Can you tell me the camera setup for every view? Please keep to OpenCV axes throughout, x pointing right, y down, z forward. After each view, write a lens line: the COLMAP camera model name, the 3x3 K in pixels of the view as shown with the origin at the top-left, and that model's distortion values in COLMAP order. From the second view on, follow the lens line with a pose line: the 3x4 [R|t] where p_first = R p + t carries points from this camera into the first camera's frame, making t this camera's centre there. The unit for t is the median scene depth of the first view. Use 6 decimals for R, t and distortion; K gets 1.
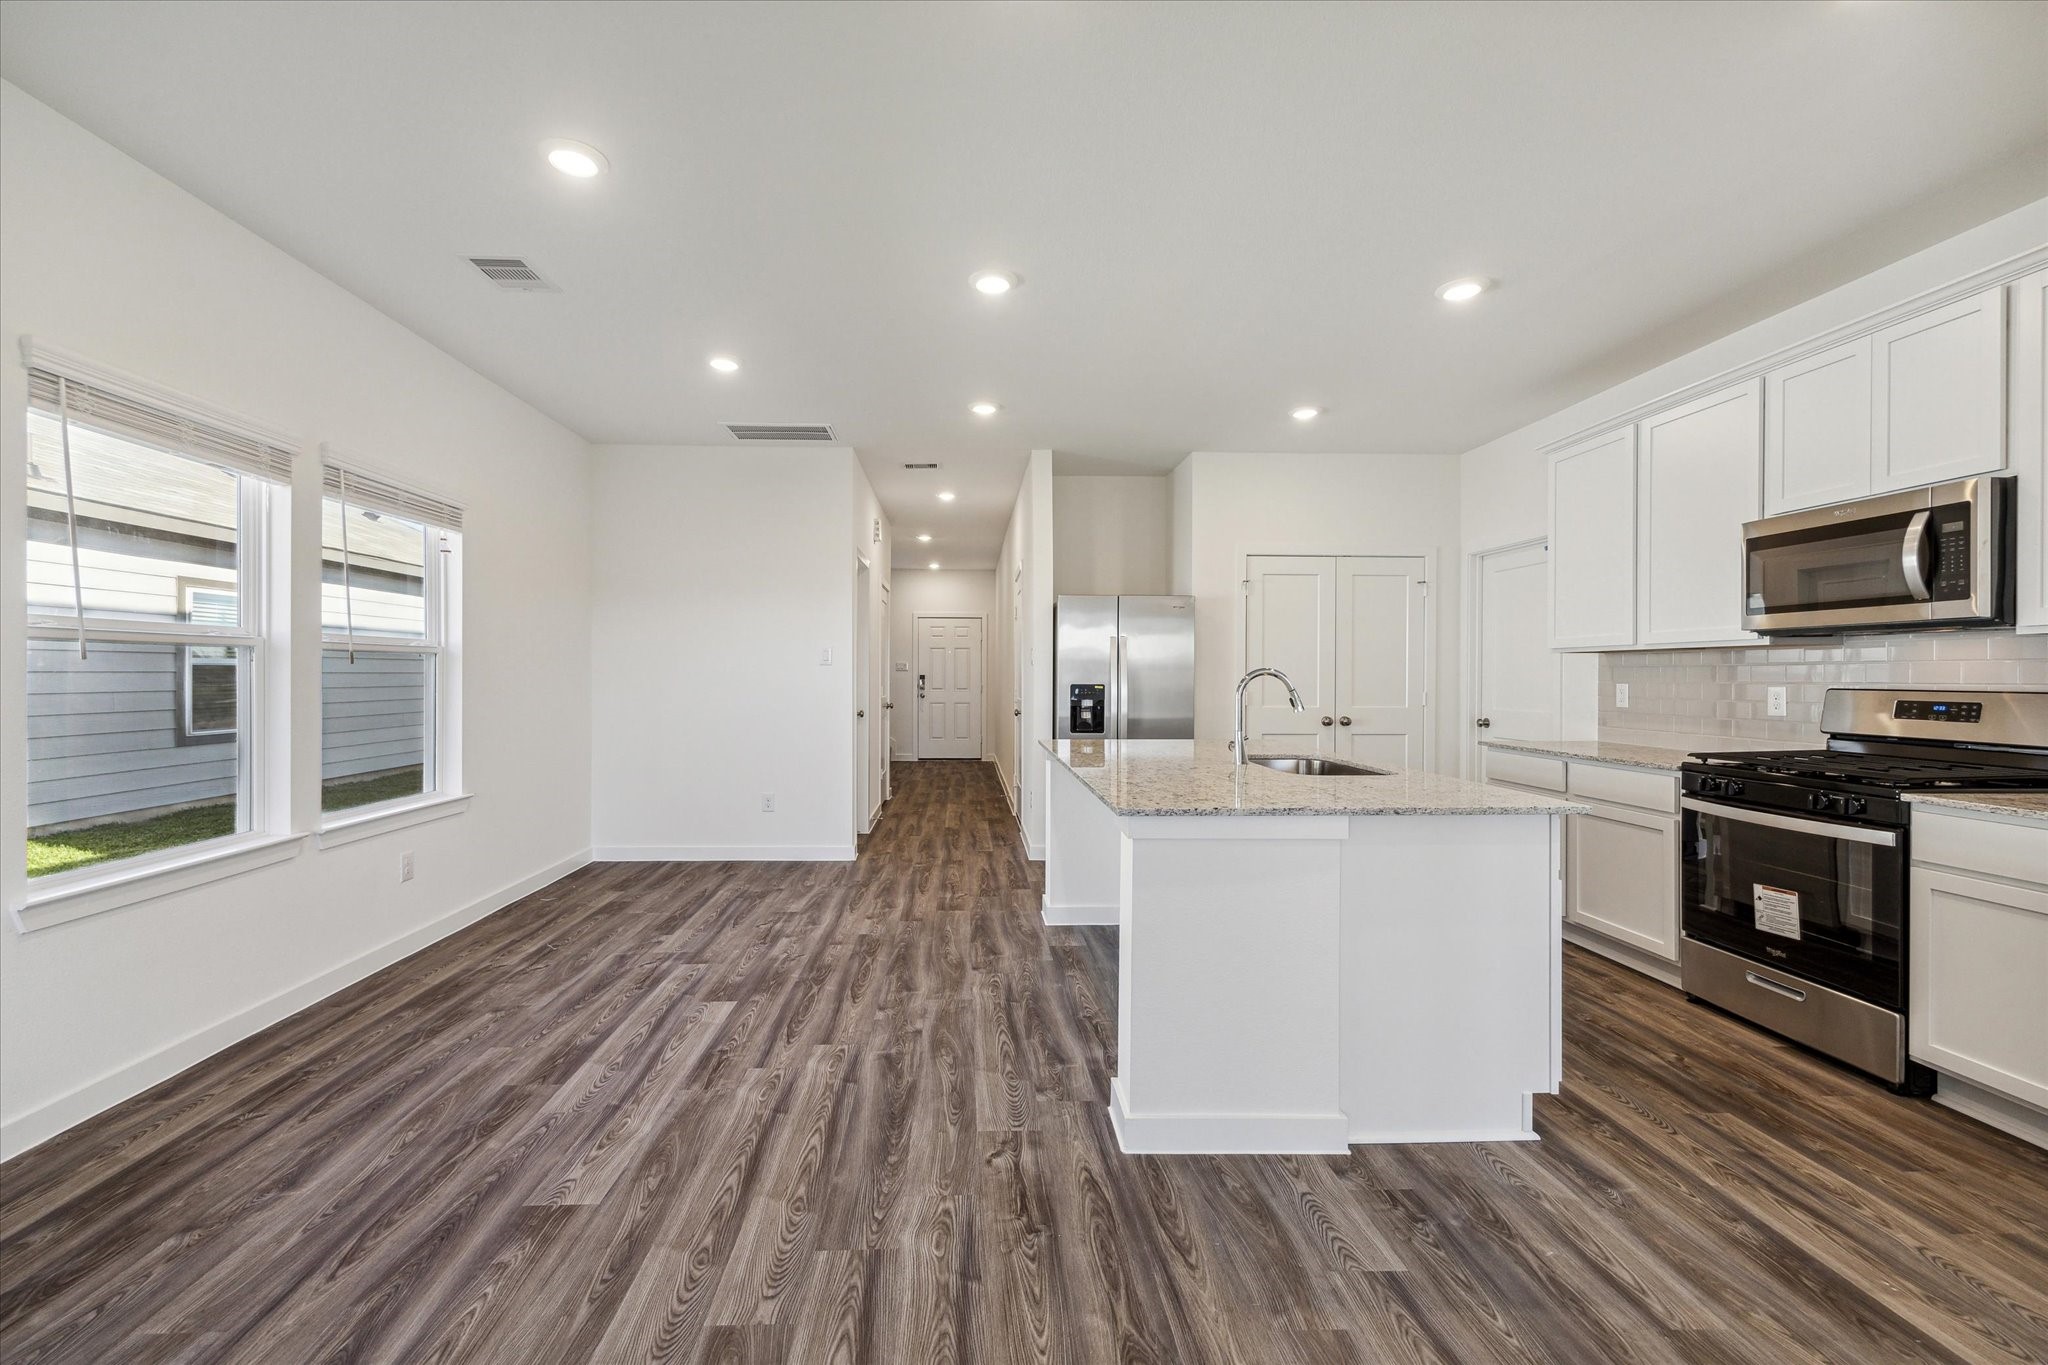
lens RADIAL K [[847.0, 0, 987.2], [0, 847.0, 676.9], [0, 0, 1]] dist [0.002910, 0.000434]
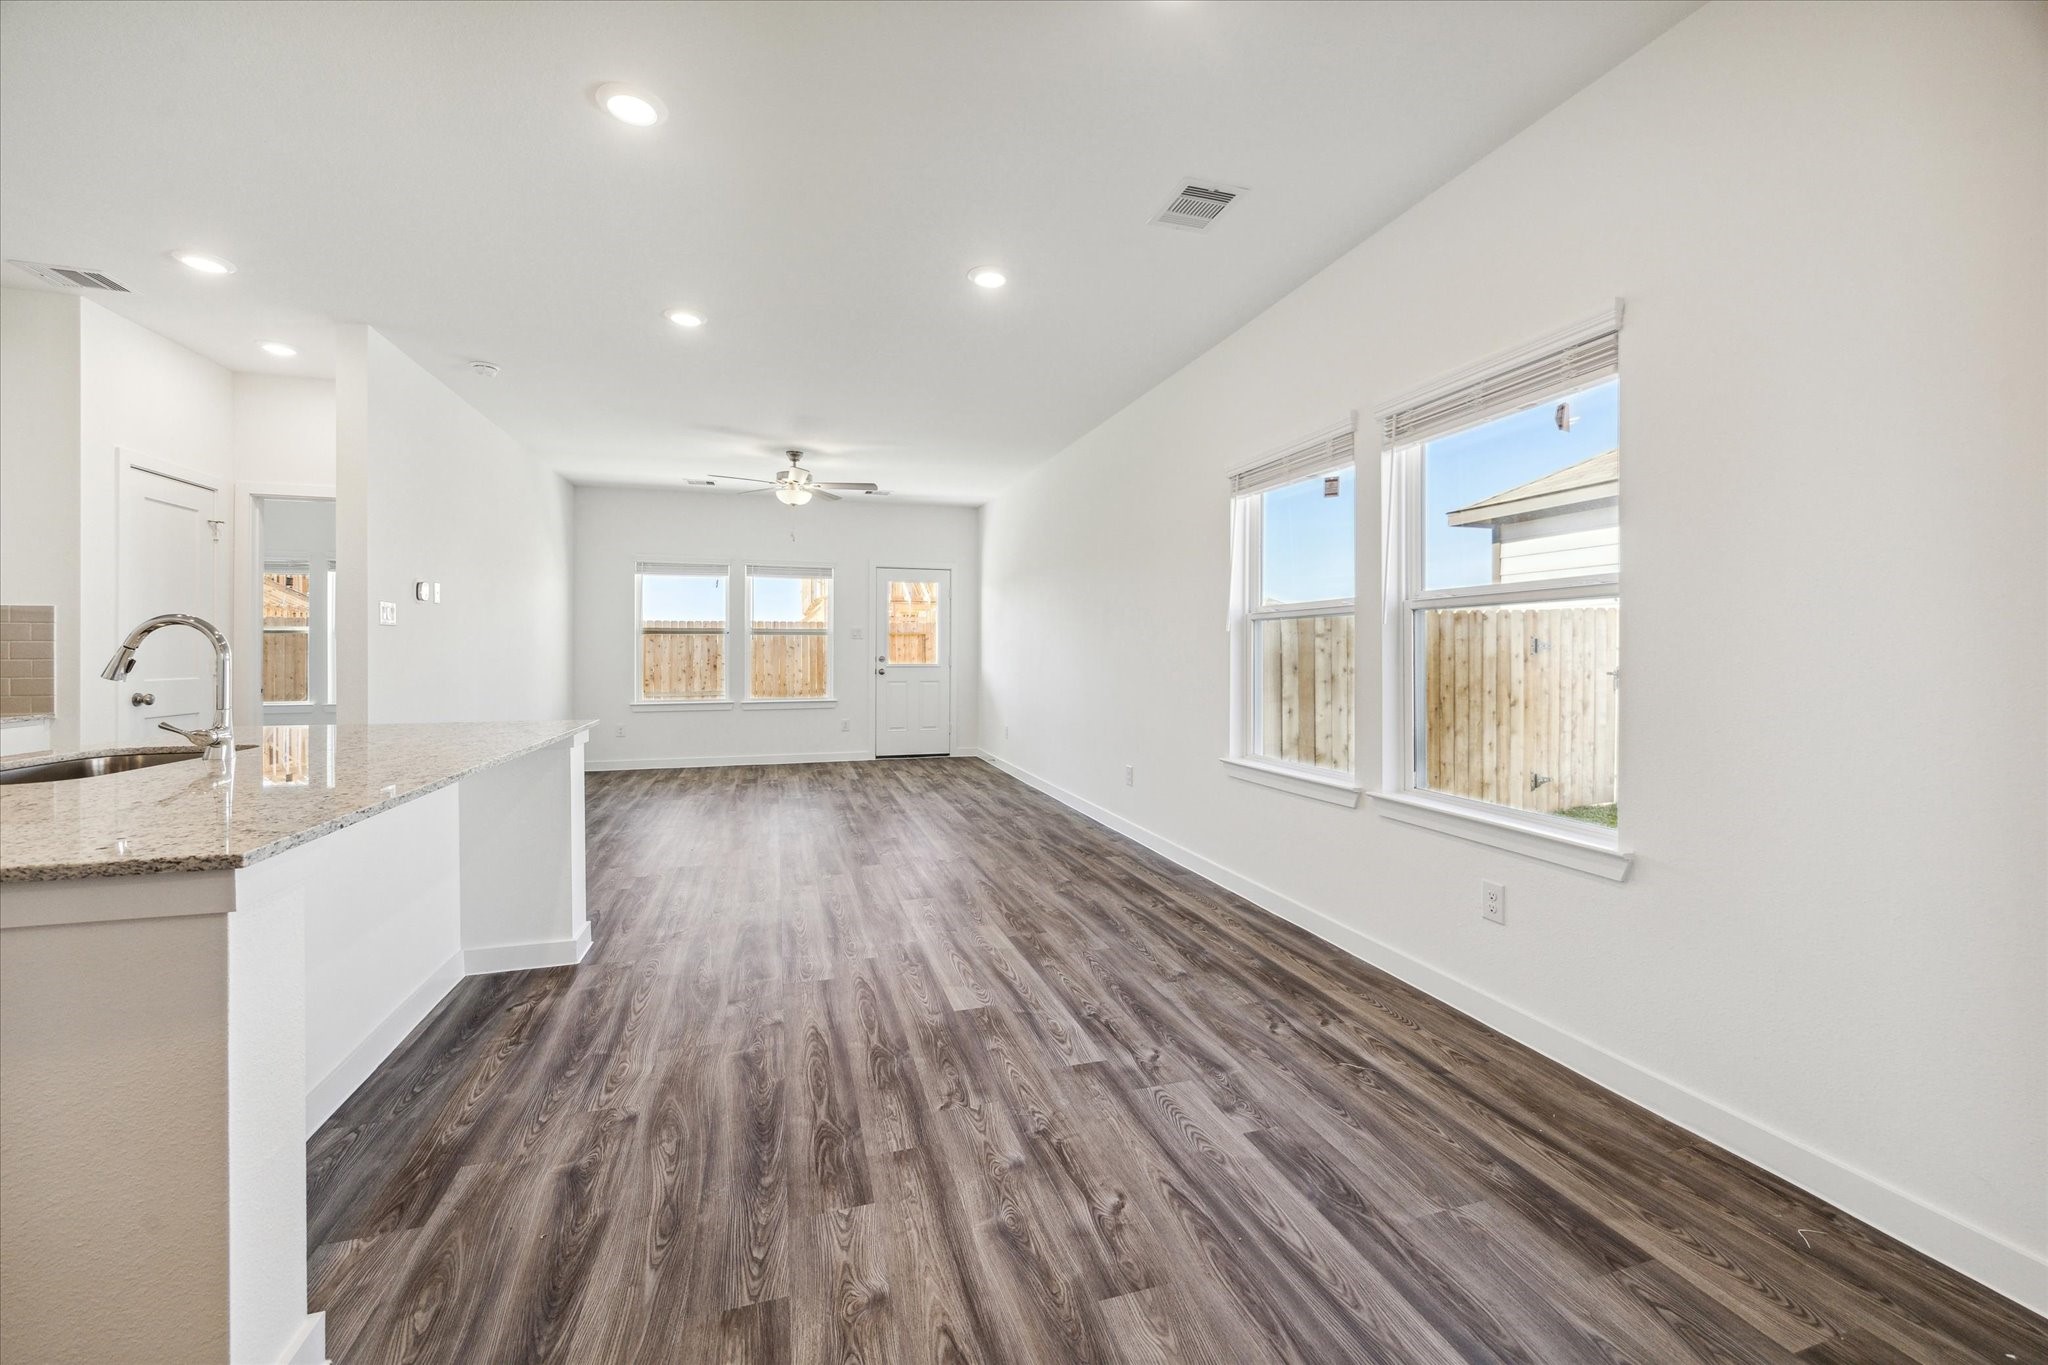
lens RADIAL K [[800.1, 0, 1019.5], [0, 800.1, 650.0], [0, 0, 1]] dist [-0.001574, 0.000512]
pose [[-0.964766, -0.003751, -0.263084, -0.152454], [-0.003627, 0.999993, -0.000957, 0.017350], [0.263085, 0.000031, -0.964773, 1.918262]]
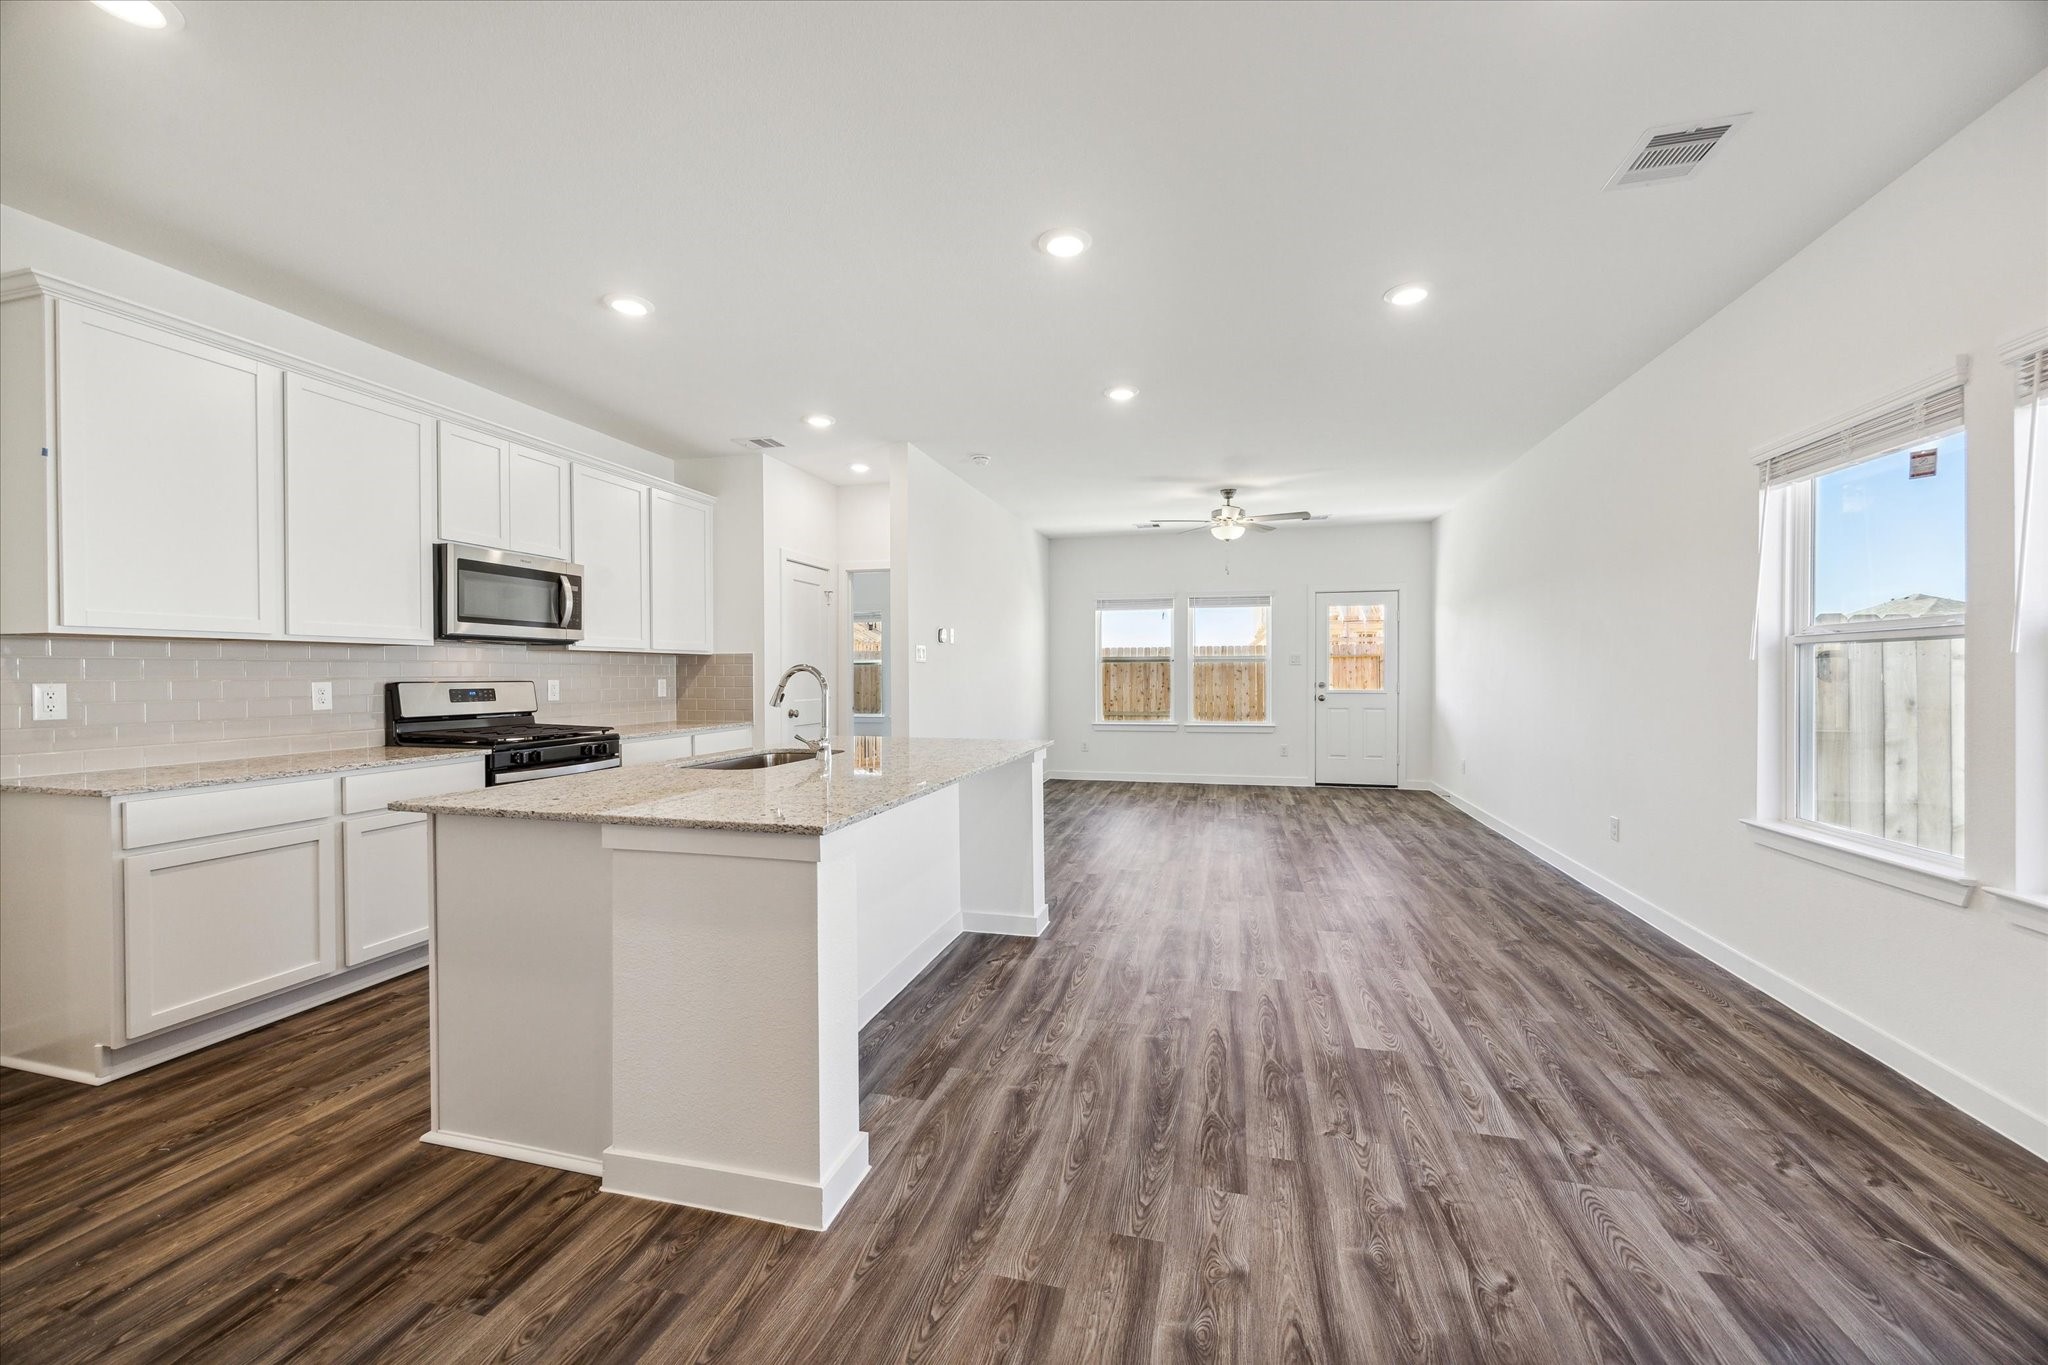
lens RADIAL K [[785.5, 0, 1027.2], [0, 785.5, 678.0], [0, 0, 1]] dist [-0.000873, 0.000388]
pose [[-0.959859, -0.001530, 0.280479, -0.209669], [0.000993, 0.999960, 0.008854, -0.001816], [-0.280482, 0.008777, -0.959819, 1.979849]]
